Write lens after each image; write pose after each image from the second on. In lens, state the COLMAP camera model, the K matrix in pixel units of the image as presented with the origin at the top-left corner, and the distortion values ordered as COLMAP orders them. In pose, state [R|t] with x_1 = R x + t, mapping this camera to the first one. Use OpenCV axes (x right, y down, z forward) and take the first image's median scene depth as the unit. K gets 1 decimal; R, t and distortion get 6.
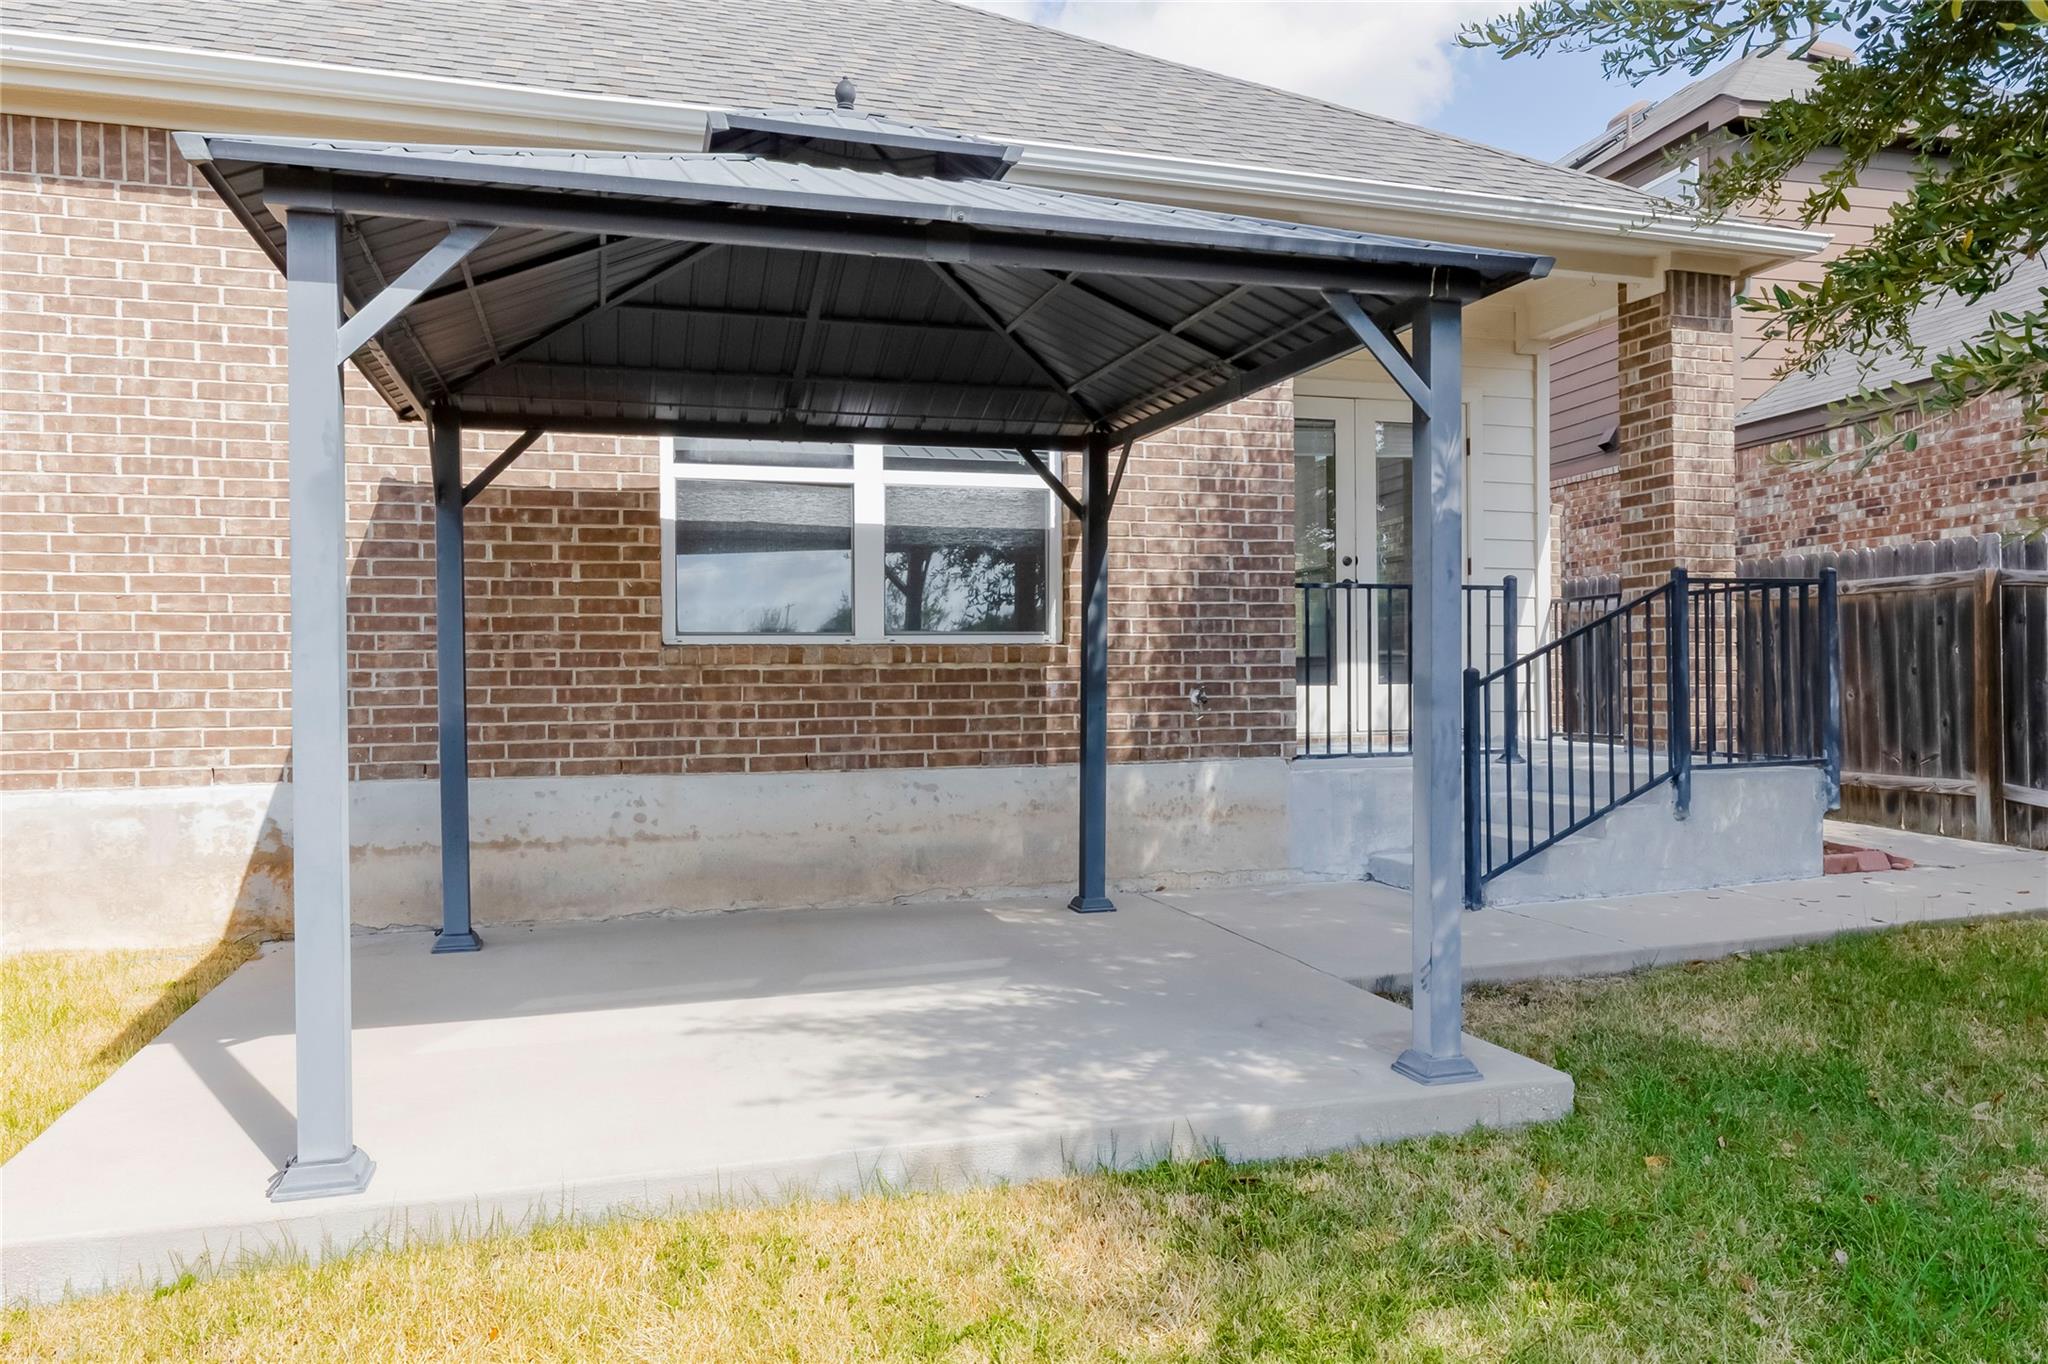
lens RADIAL K [[1375.9, 0, 1025.6], [0, 1375.9, 688.8], [0, 0, 1]] dist [-0.002568, -0.000541]
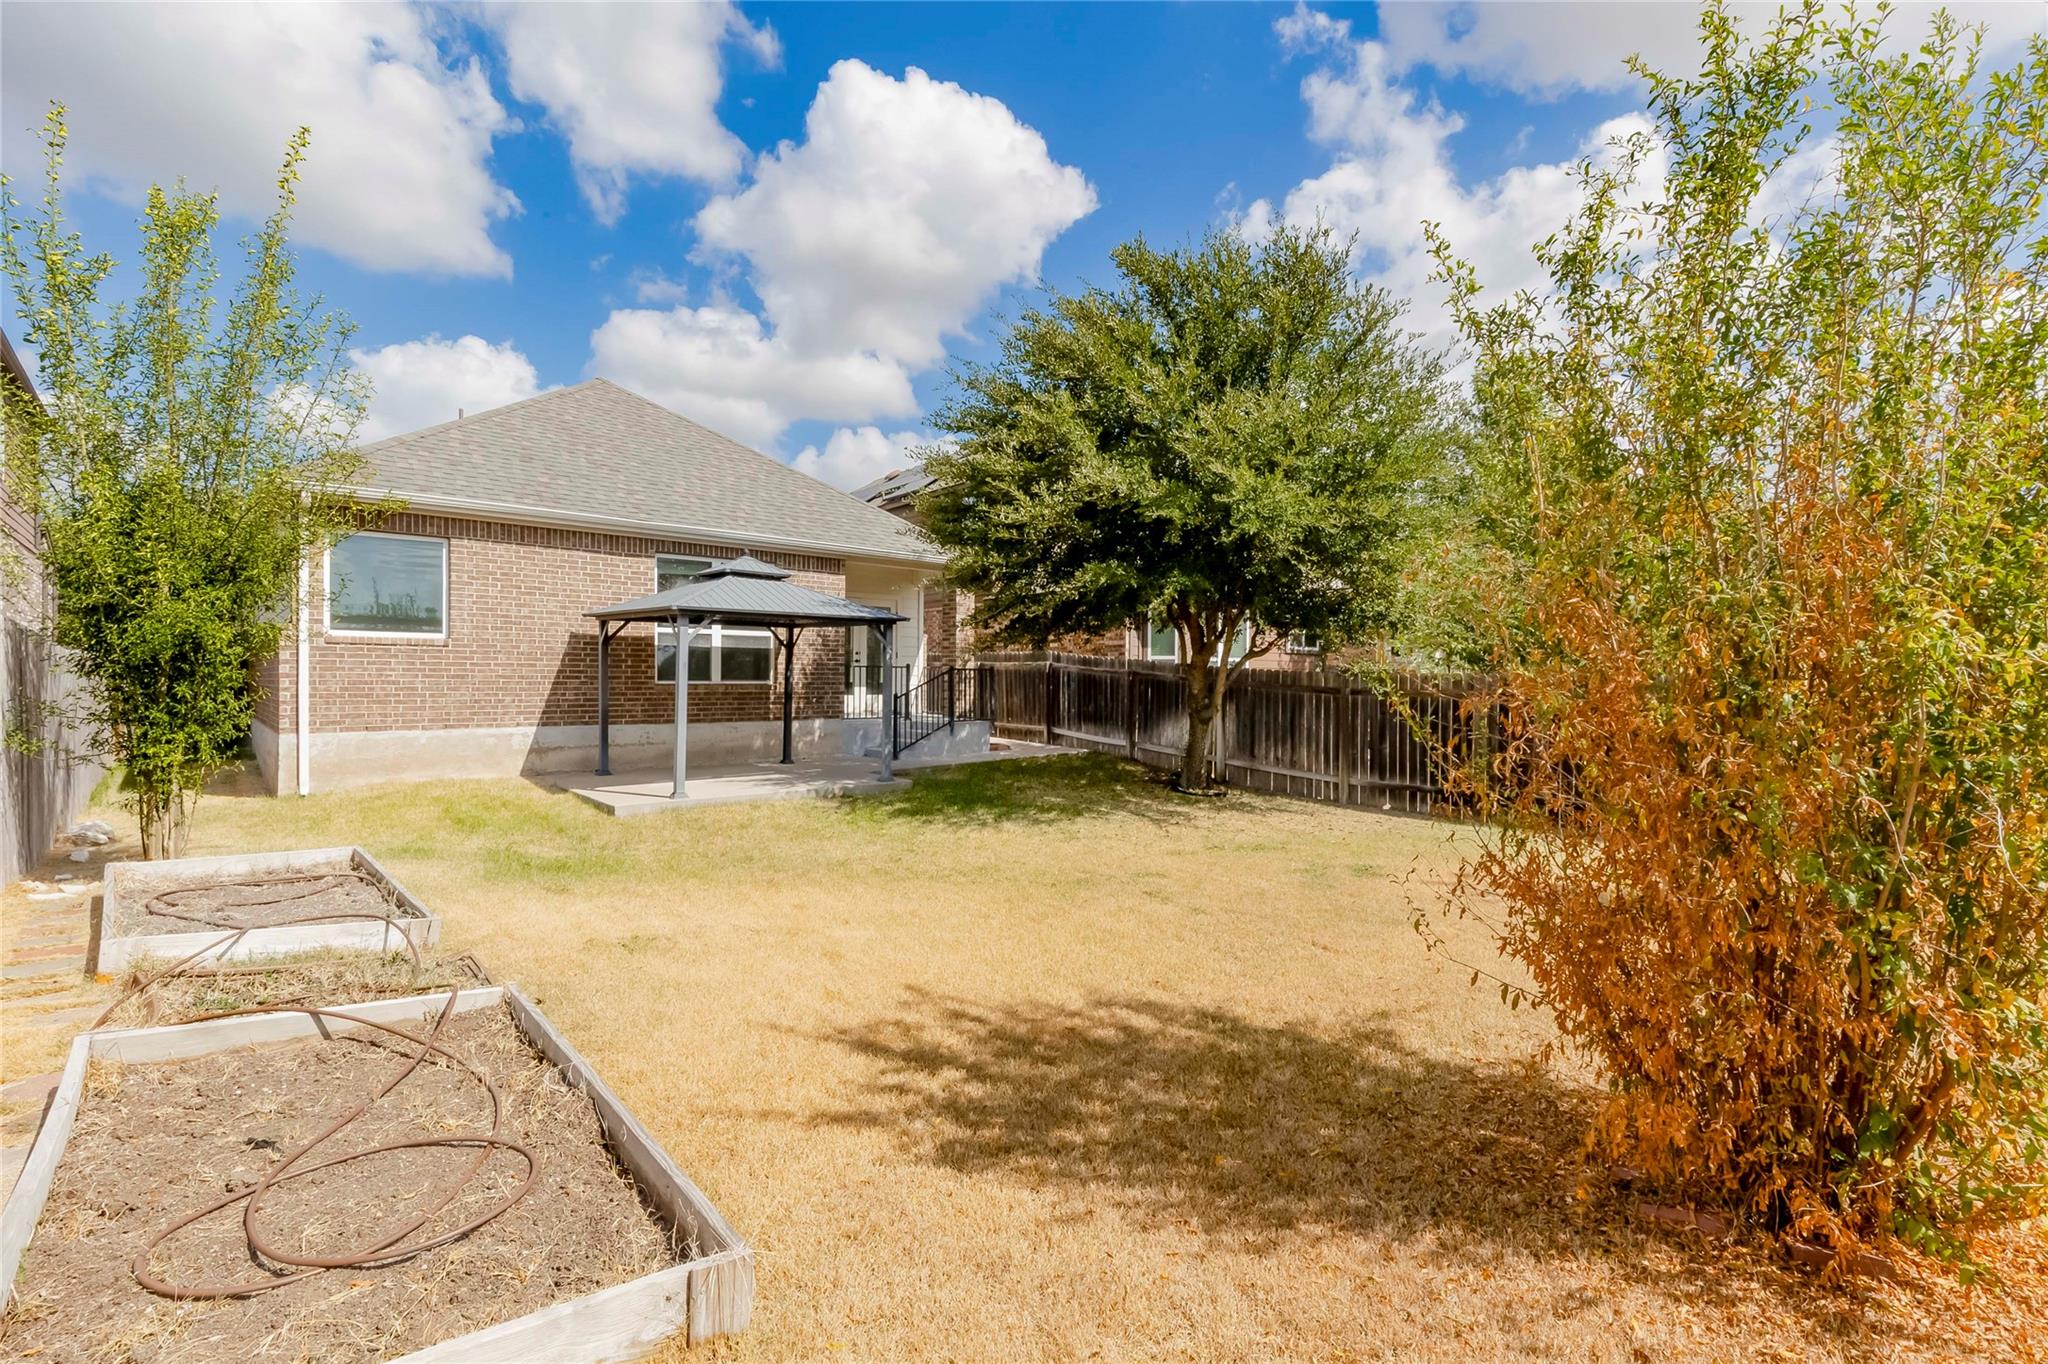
lens RADIAL K [[926.0, 0, 1033.2], [0, 926.0, 682.0], [0, 0, 1]] dist [0.004639, -0.001409]
pose [[0.899688, 0.013846, 0.436315, -0.407007], [-0.013784, 0.999900, -0.003309, -0.041145], [-0.436317, -0.003037, 0.899788, -1.324417]]
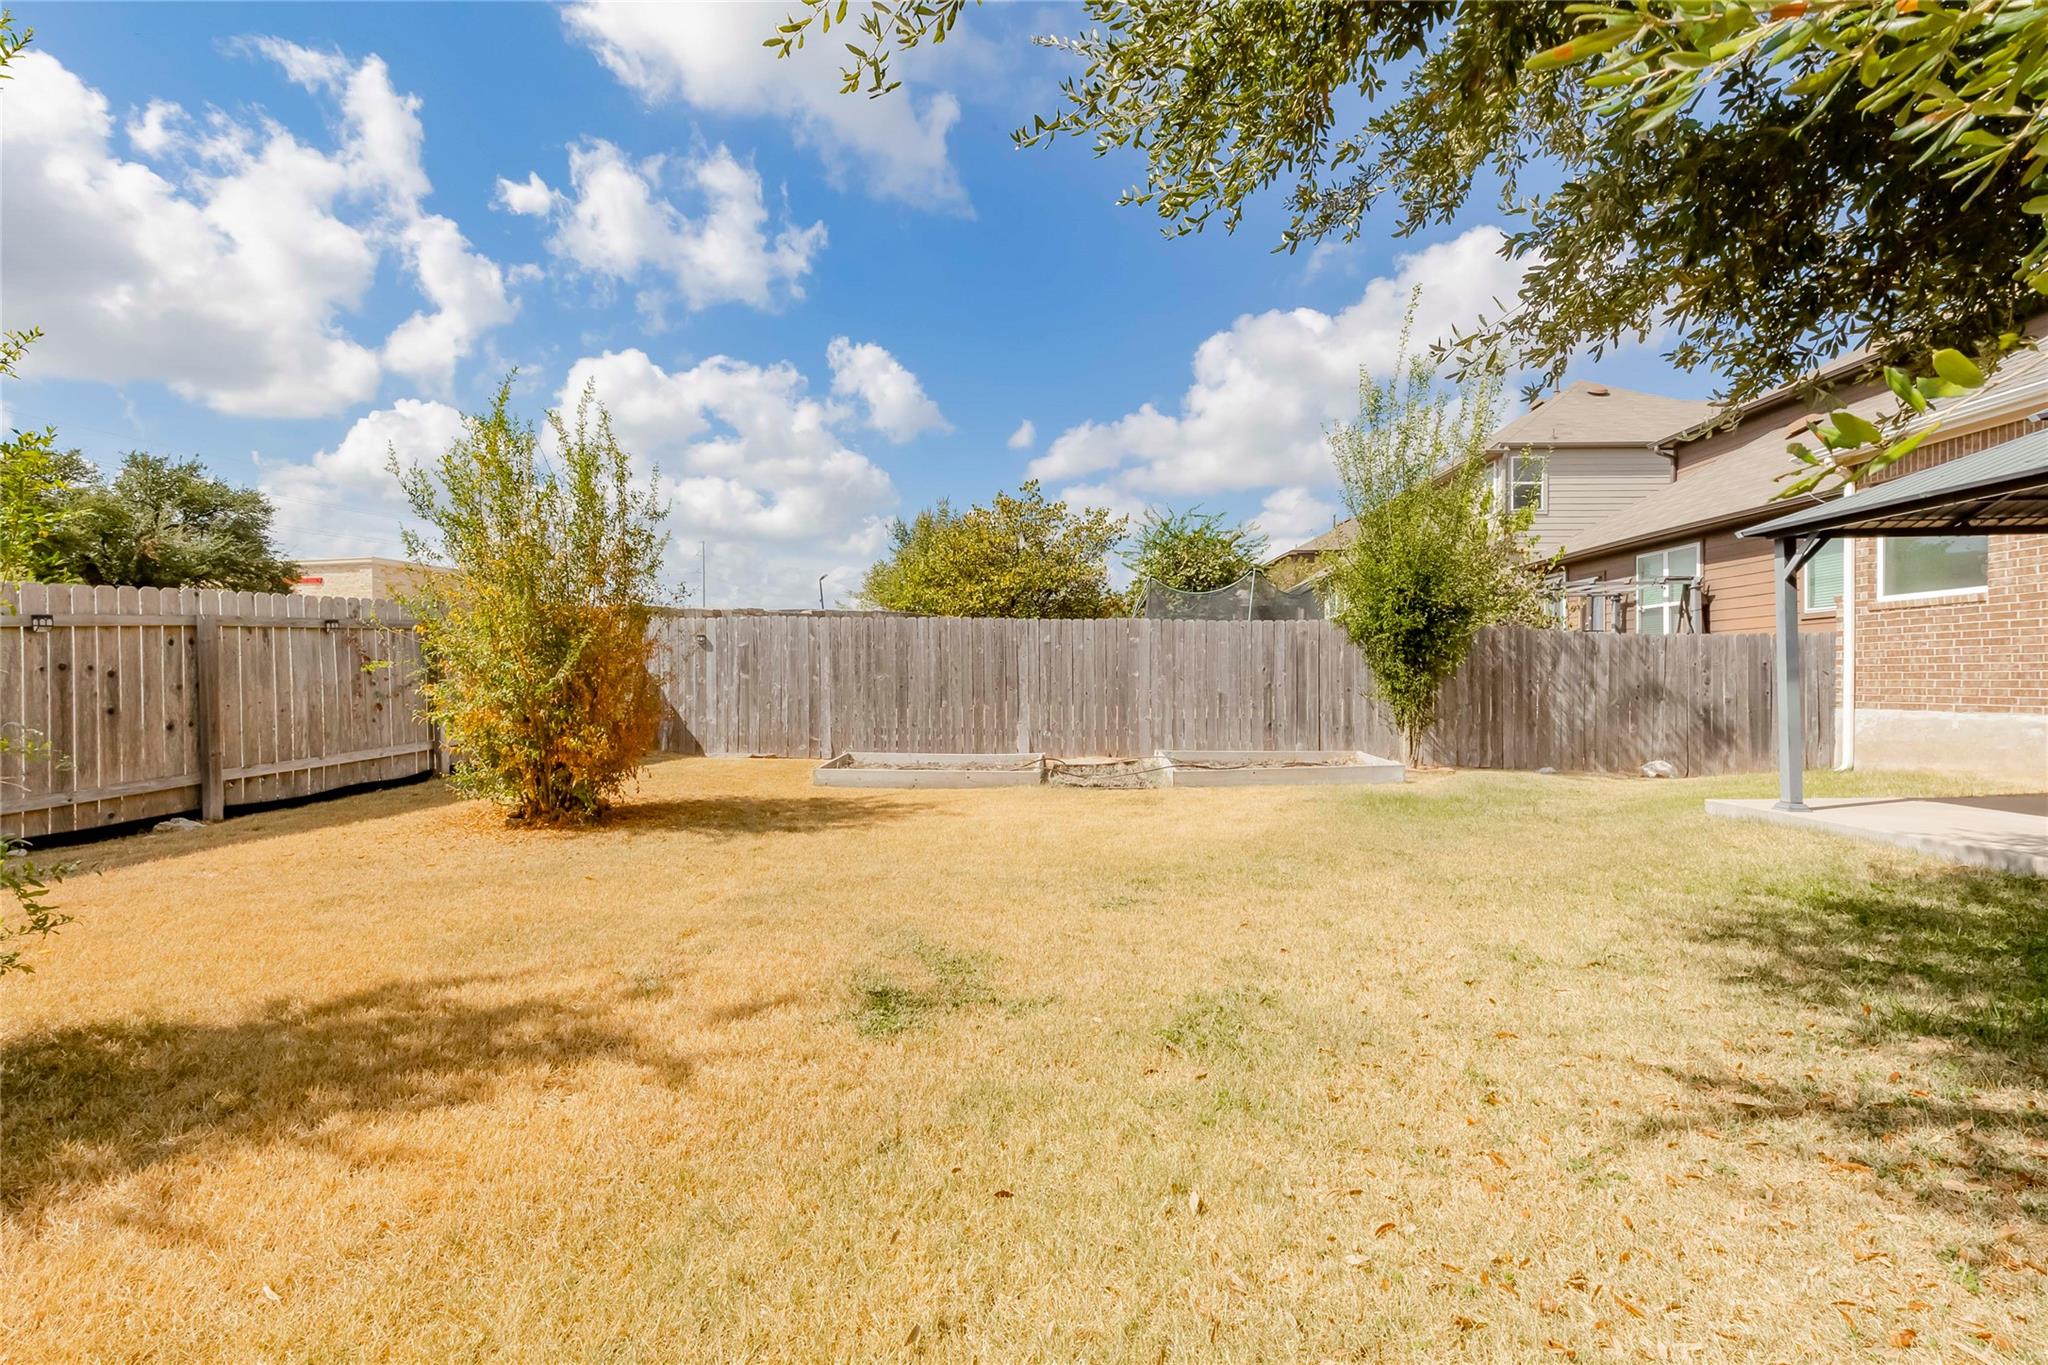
lens RADIAL K [[926.0, 0, 1021.3], [0, 926.0, 683.6], [0, 0, 1]] dist [0.004639, -0.001409]
pose [[-0.328657, 0.010869, -0.944387, 1.143629], [-0.000226, 0.999933, 0.011587, 0.004578], [0.944449, 0.004022, -0.328632, -0.048310]]
